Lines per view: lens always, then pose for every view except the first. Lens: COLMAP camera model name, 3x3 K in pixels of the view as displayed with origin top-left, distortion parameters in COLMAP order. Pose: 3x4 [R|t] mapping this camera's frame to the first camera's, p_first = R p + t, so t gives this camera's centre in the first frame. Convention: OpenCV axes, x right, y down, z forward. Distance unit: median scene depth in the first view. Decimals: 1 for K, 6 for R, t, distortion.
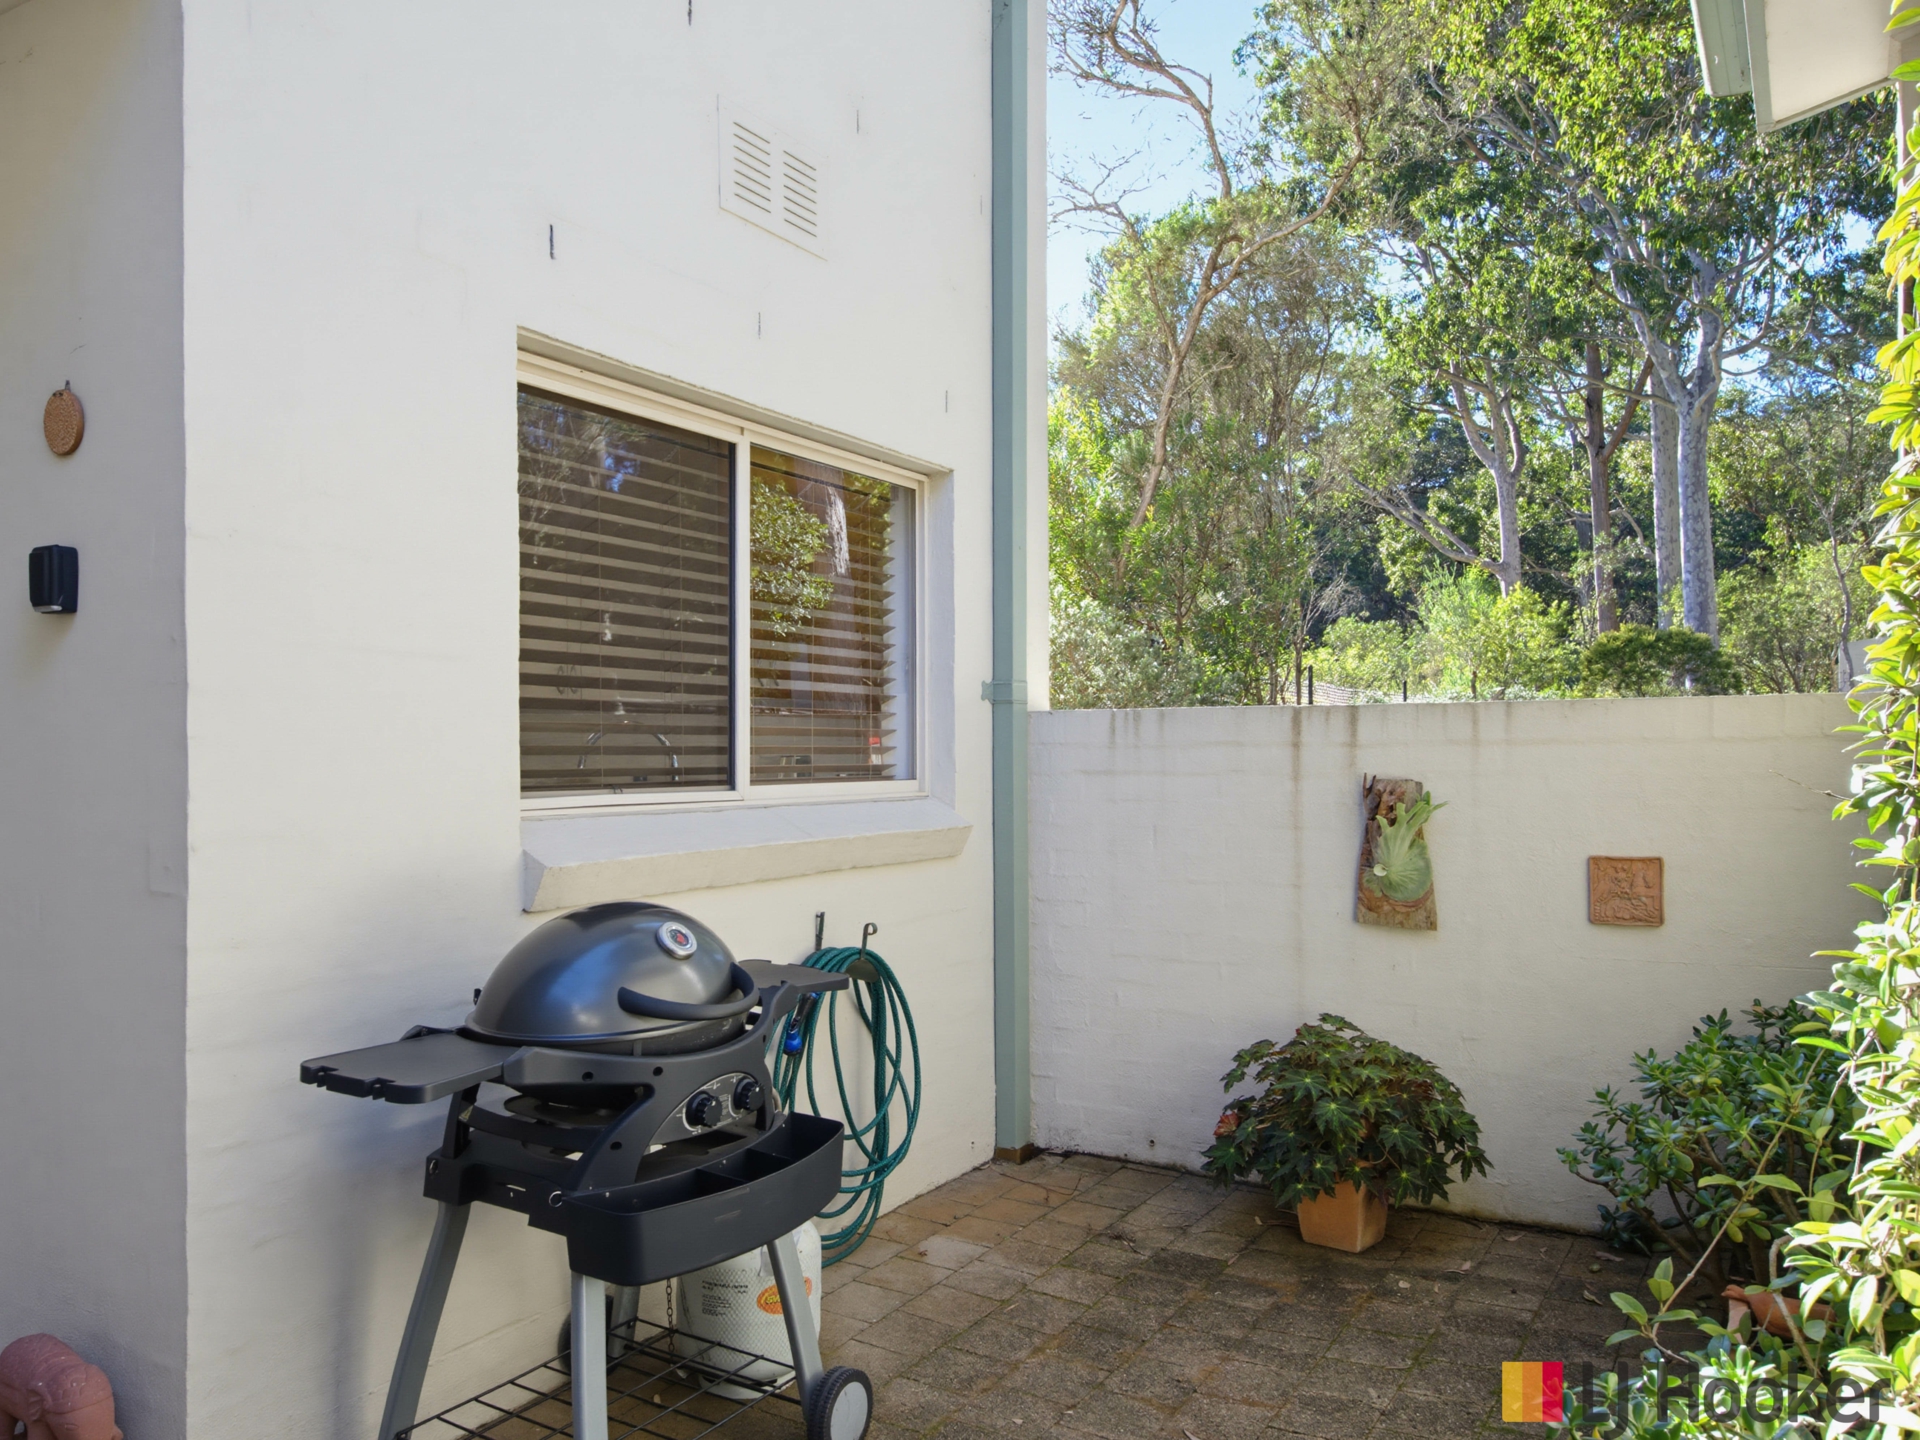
lens RADIAL K [[1393.8, 0, 960.8], [0, 1393.8, 752.2], [0, 0, 1]] dist [0.000008, -0.004101]
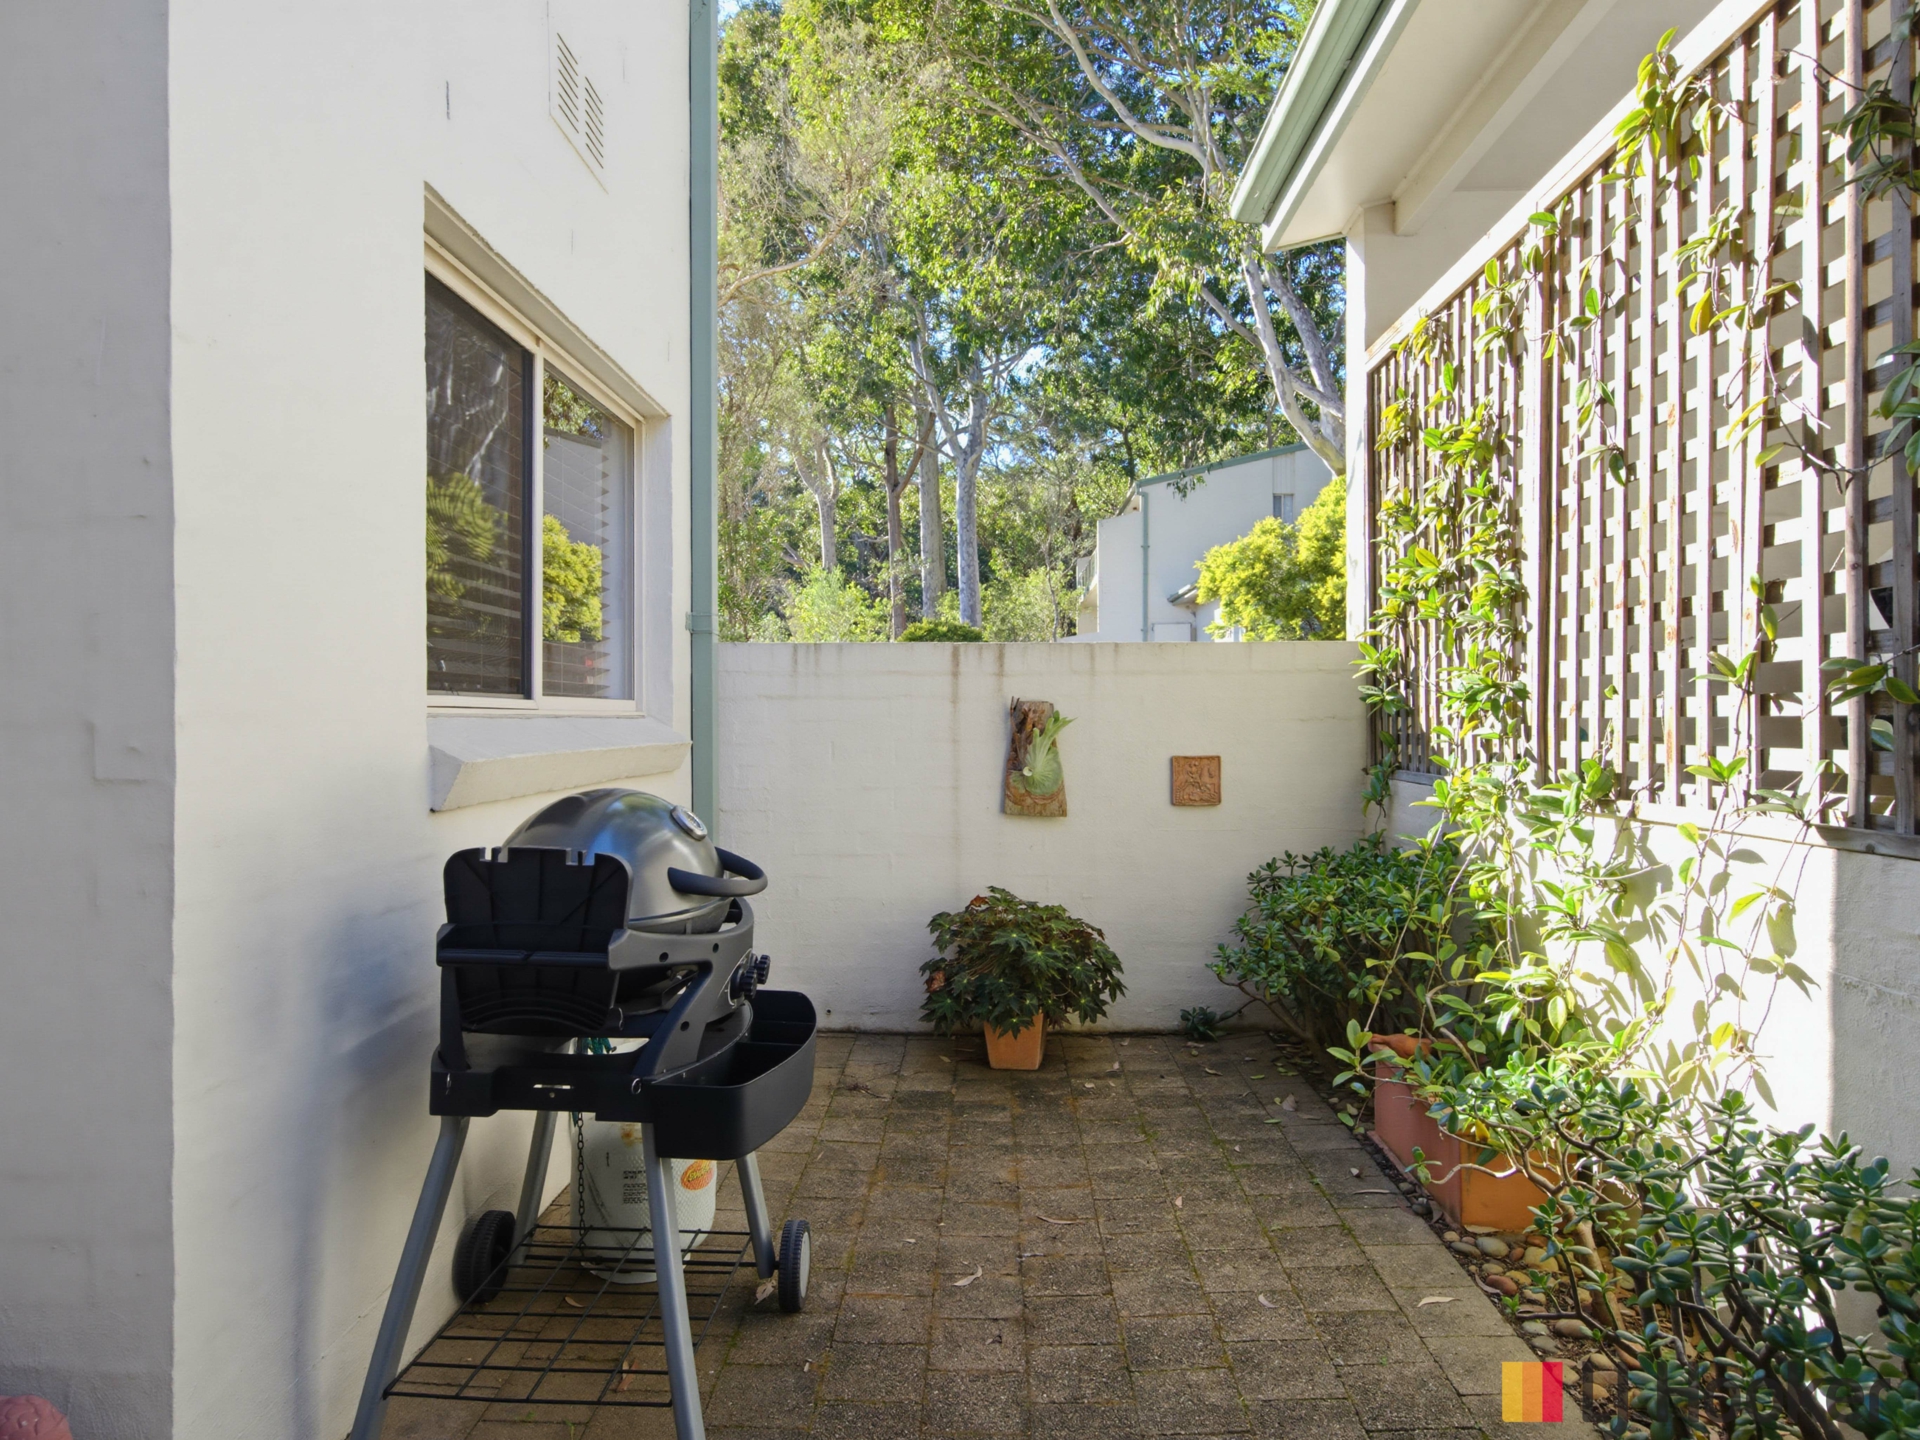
lens RADIAL K [[1153.6, 0, 960.0], [0, 1153.6, 720.0], [0, 0, 1]] dist [0.020556, -0.029613]
pose [[0.869509, 0.002764, 0.493910, -0.290869], [-0.003299, 0.999995, 0.000211, 0.039173], [-0.493906, -0.001813, 0.869513, 0.115286]]
